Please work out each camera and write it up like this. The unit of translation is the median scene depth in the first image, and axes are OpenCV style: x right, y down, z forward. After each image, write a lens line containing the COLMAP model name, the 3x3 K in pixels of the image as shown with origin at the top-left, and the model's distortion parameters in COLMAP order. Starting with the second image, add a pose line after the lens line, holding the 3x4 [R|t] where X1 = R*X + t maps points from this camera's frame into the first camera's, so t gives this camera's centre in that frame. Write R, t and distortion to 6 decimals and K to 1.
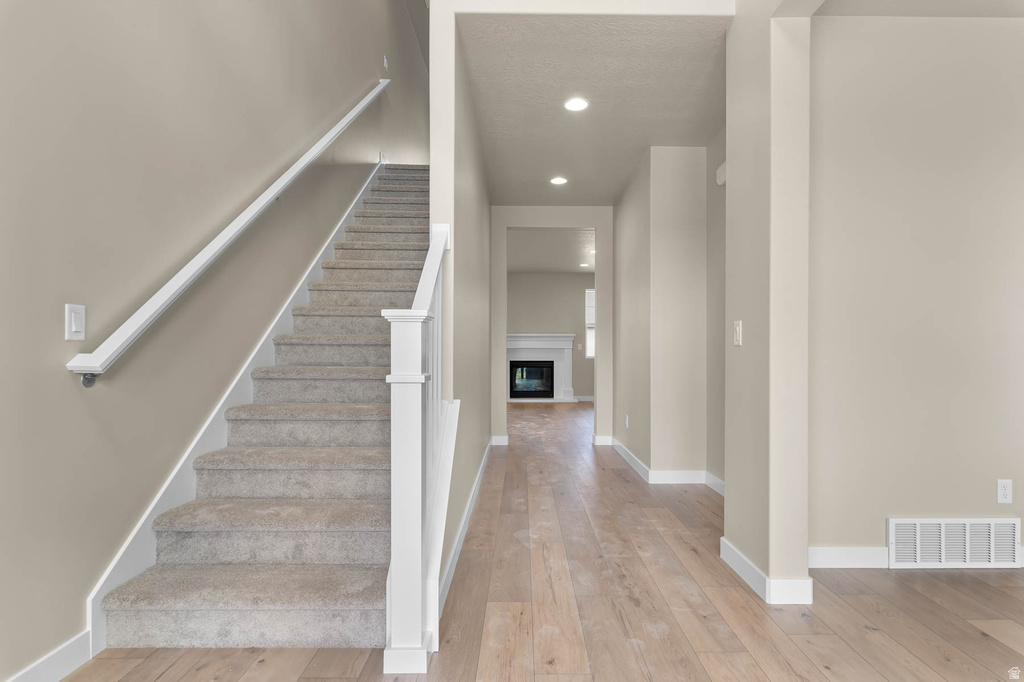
lens RADIAL K [[526.4, 0, 518.0], [0, 526.4, 355.0], [0, 0, 1]] dist [0.001468, -0.000050]
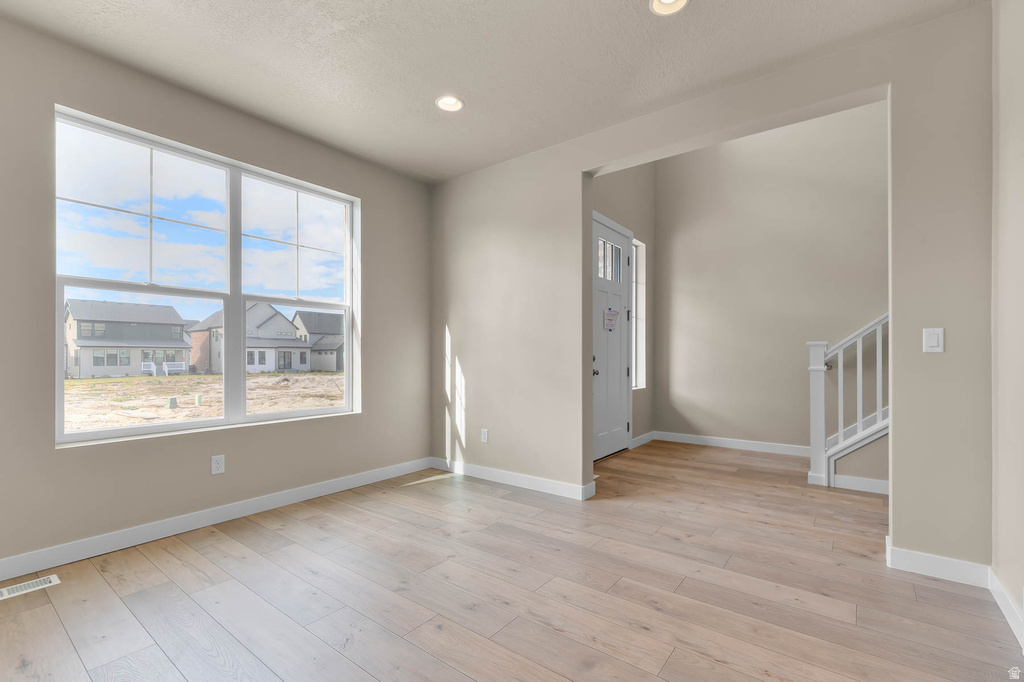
lens RADIAL K [[459.0, 0, 516.4], [0, 459.0, 356.6], [0, 0, 1]] dist [-0.000197, -0.000049]
pose [[-0.610759, -0.002080, -0.791813, 2.145210], [-0.005133, 0.999986, 0.001333, -0.005691], [0.791800, 0.004879, -0.610762, 1.083109]]
